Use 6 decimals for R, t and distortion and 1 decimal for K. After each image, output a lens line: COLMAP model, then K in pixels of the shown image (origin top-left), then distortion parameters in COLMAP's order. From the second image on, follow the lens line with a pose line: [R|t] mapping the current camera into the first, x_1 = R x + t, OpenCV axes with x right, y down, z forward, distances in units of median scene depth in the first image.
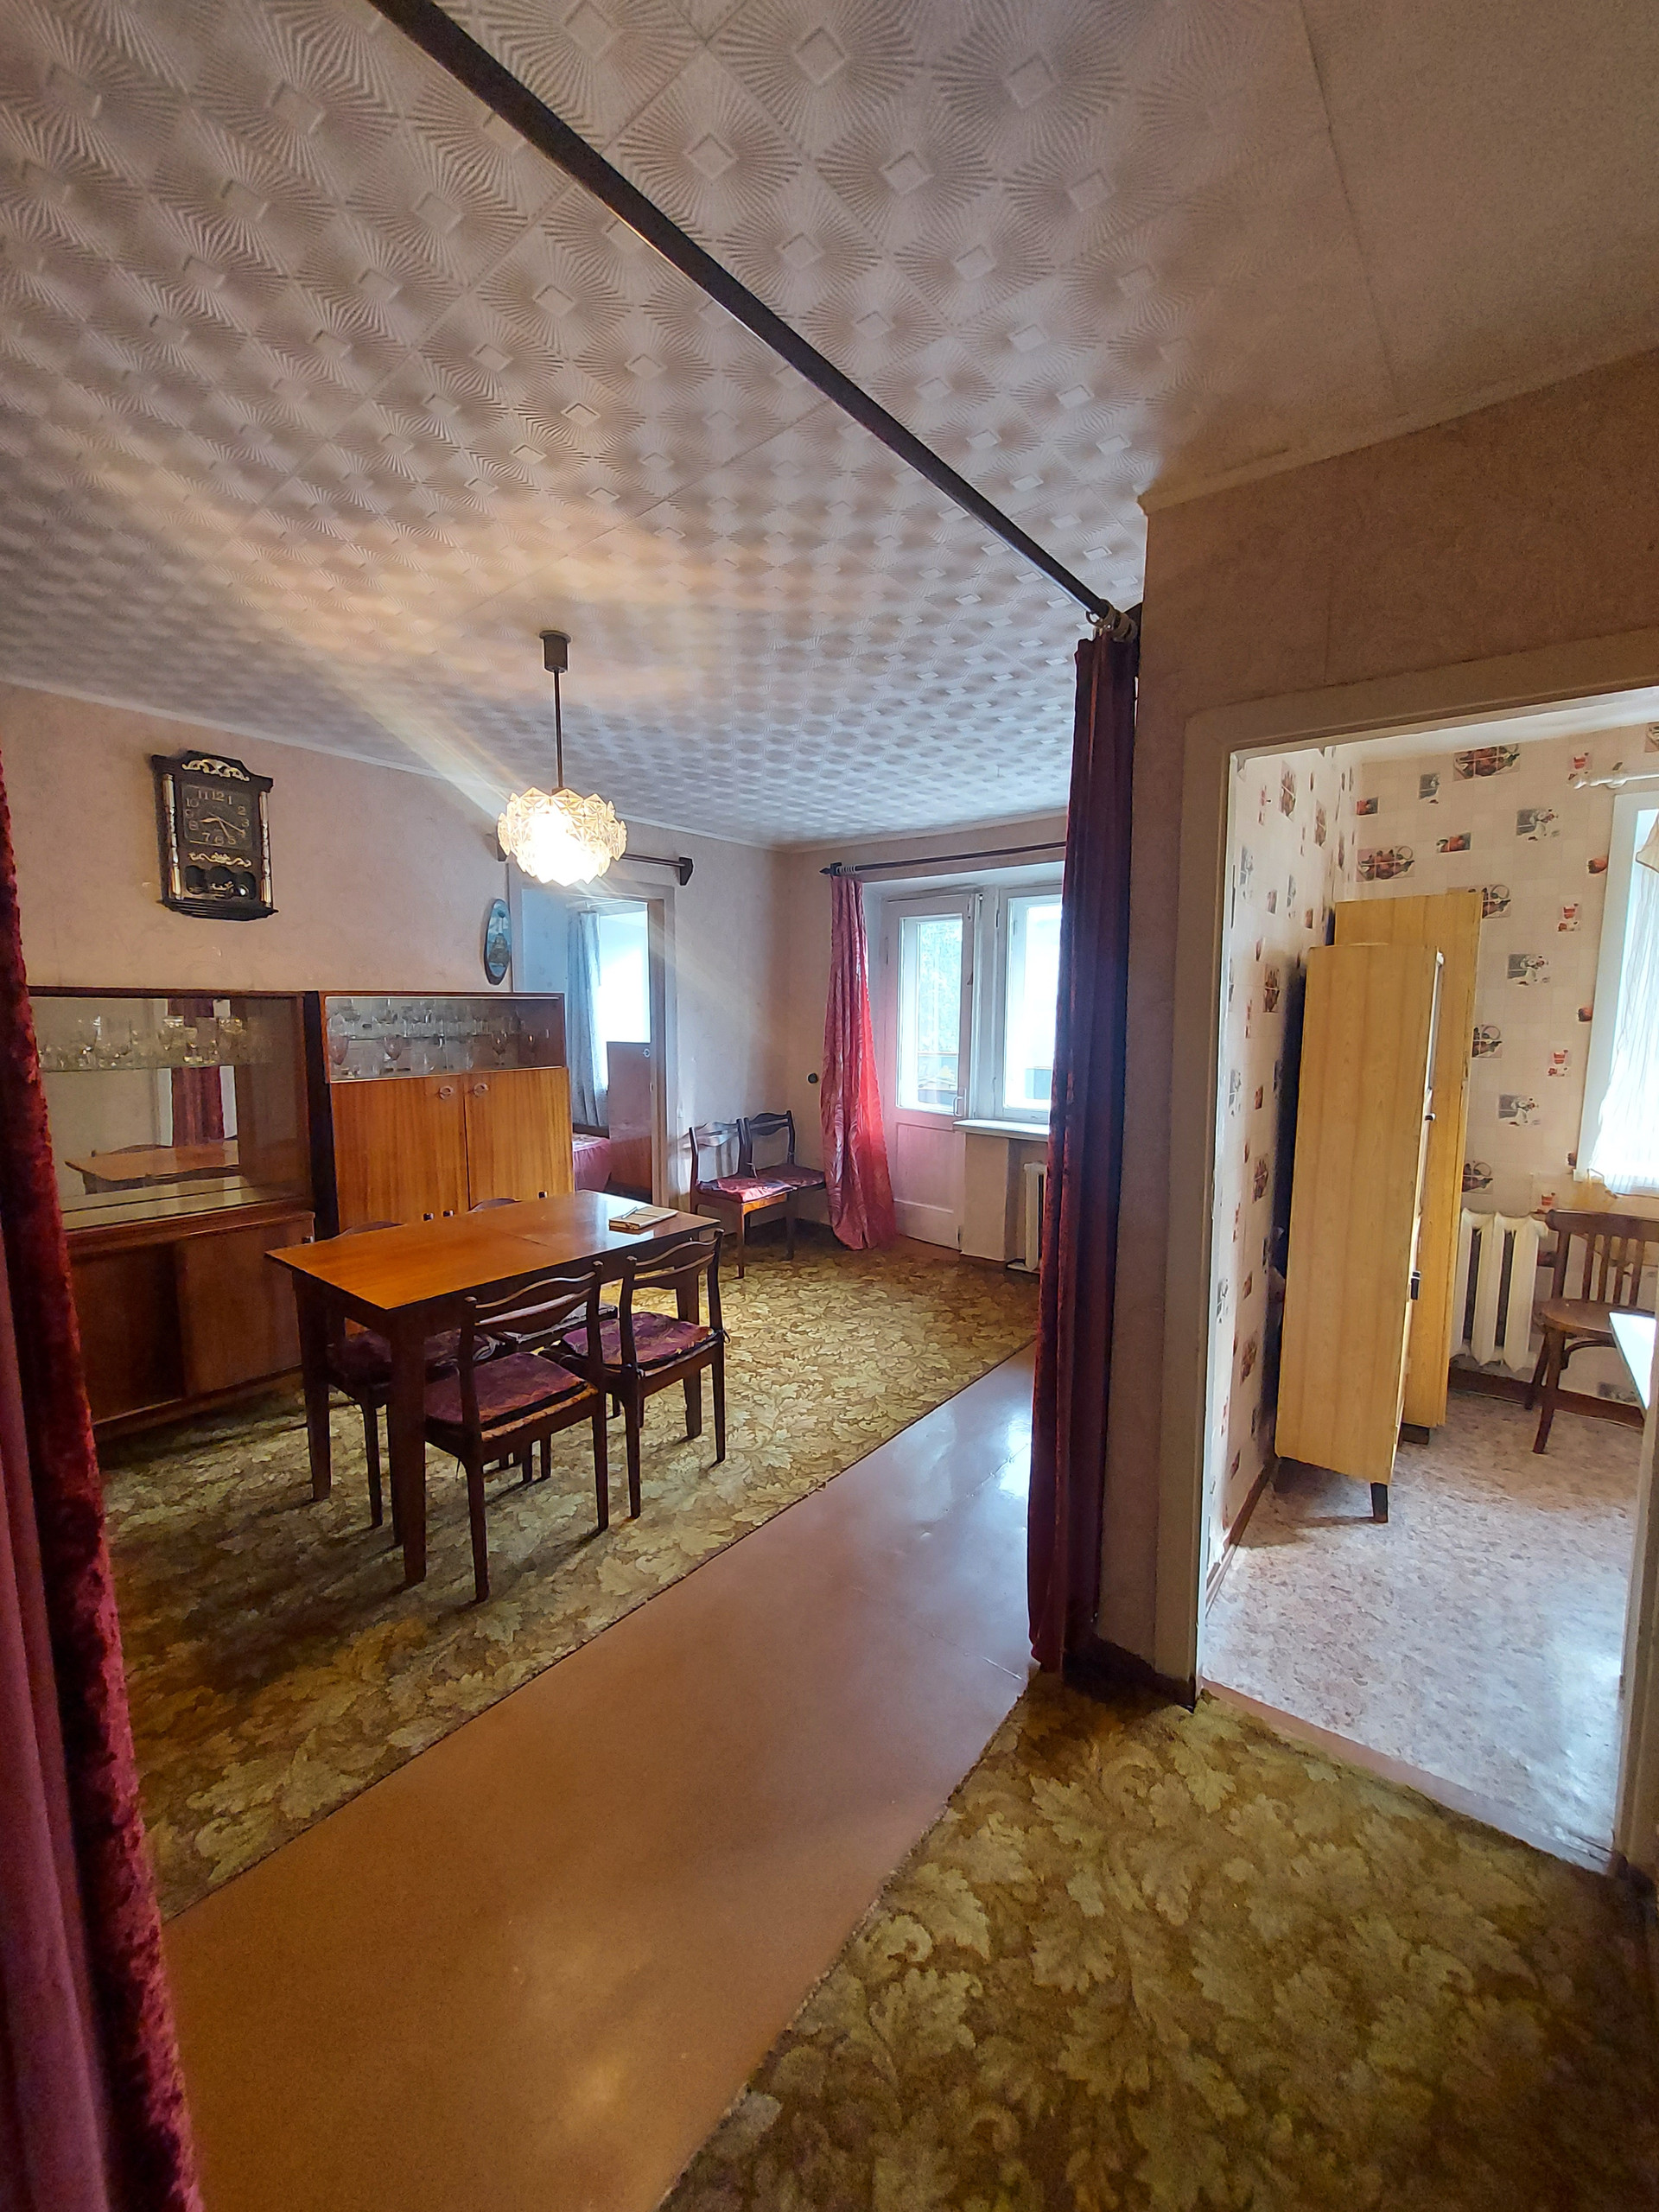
lens RADIAL K [[877.5, 0, 838.2], [0, 877.5, 1103.6], [0, 0, 1]] dist [0.012817, -0.006162]
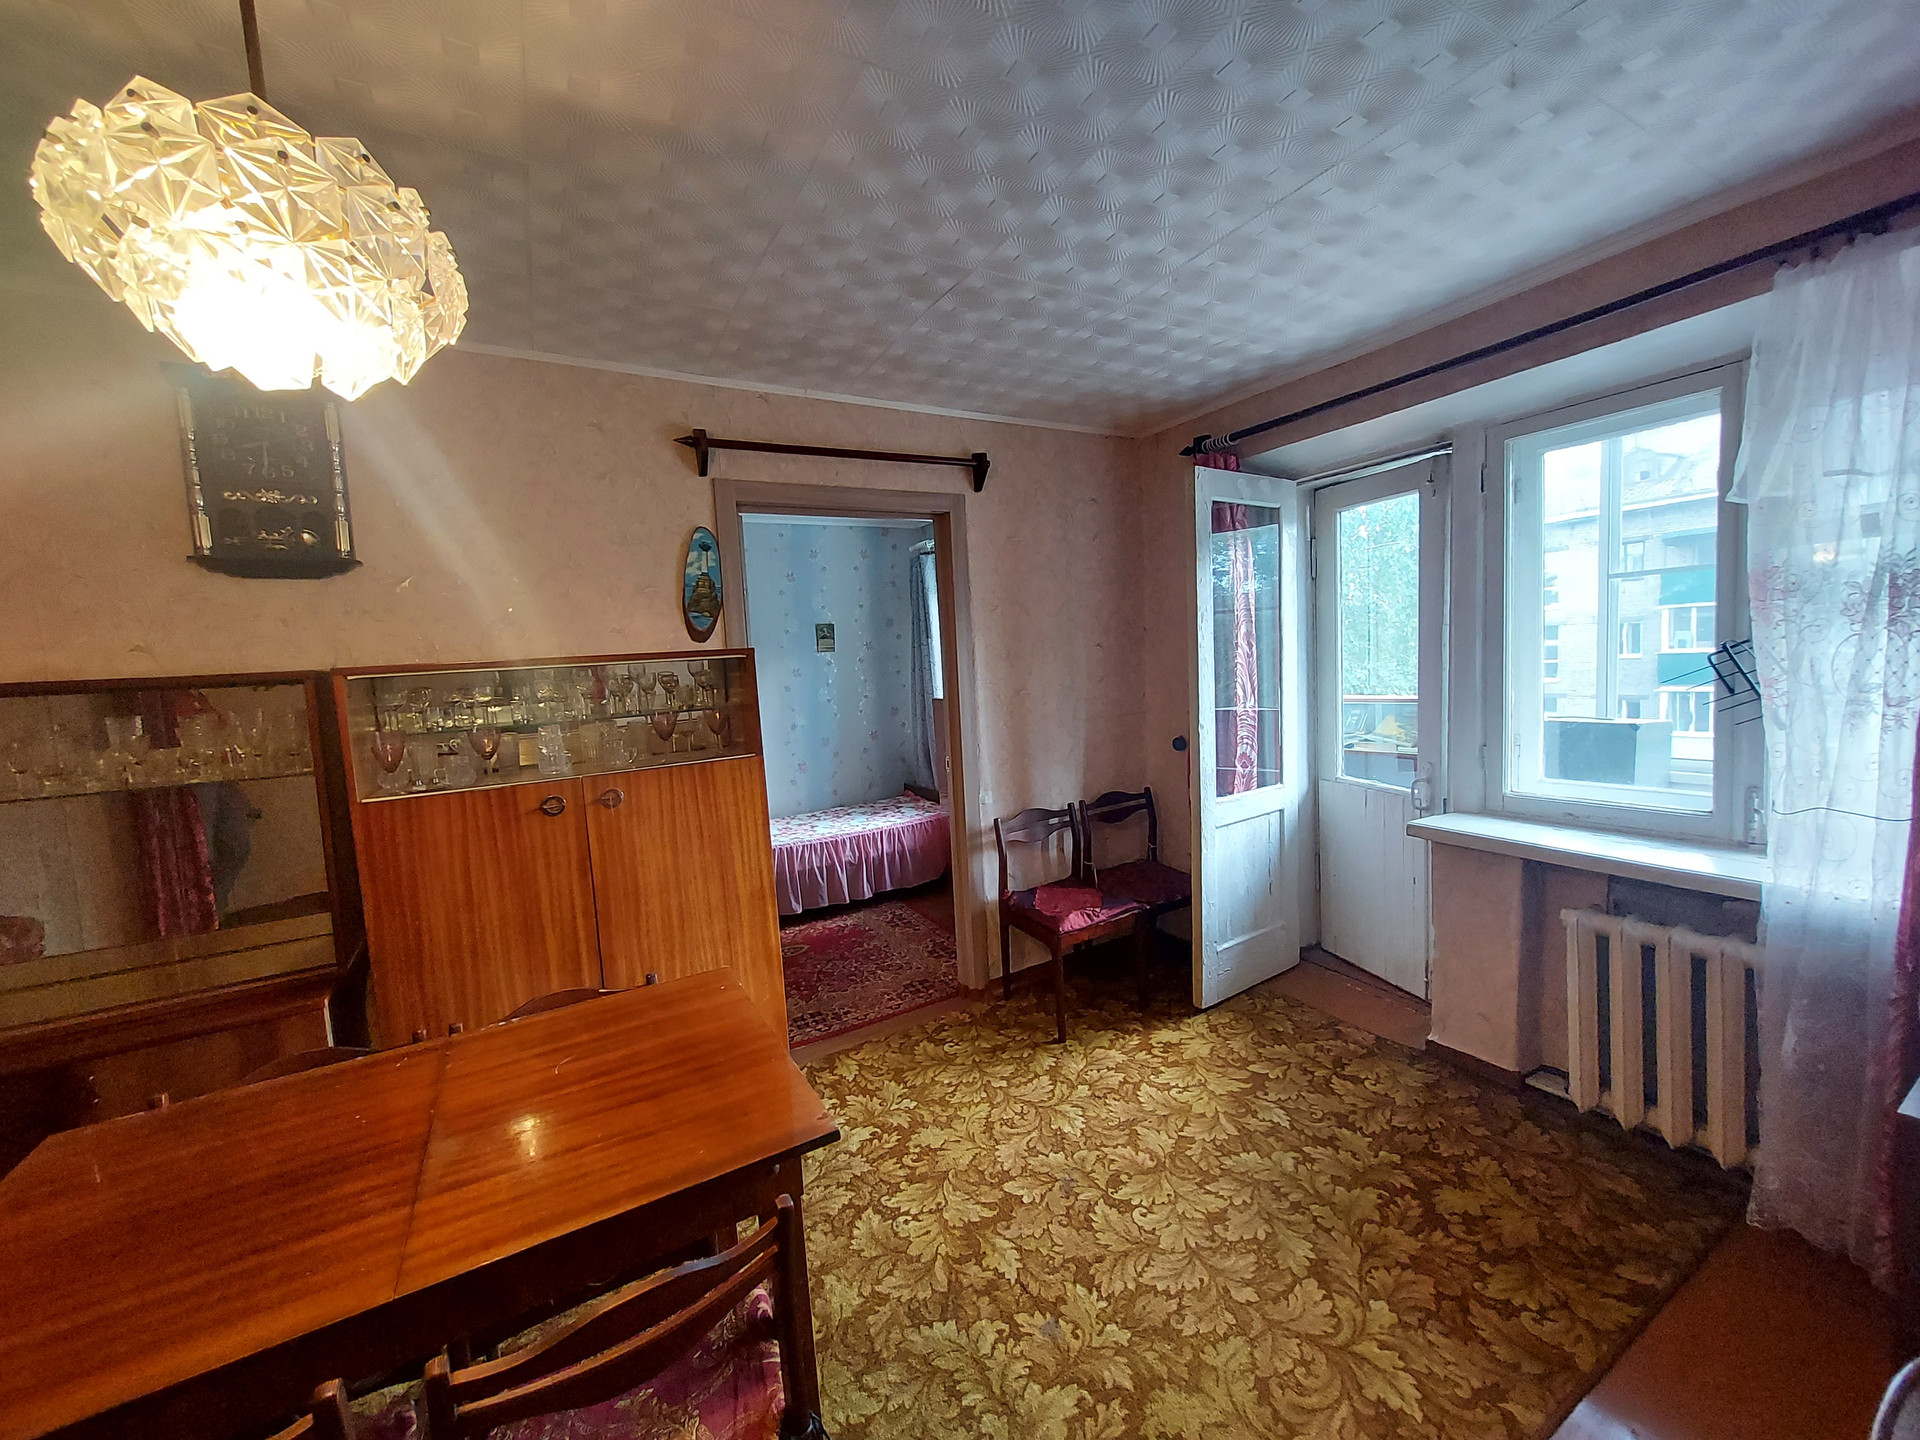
lens RADIAL K [[761.6, 0, 959.6], [0, 761.6, 713.8], [0, 0, 1]] dist [0.012817, -0.006162]
pose [[0.924534, -0.022030, -0.380463, 0.054022], [0.013847, 0.999610, -0.024232, -0.050649], [0.380849, 0.017135, 0.924479, 0.442432]]
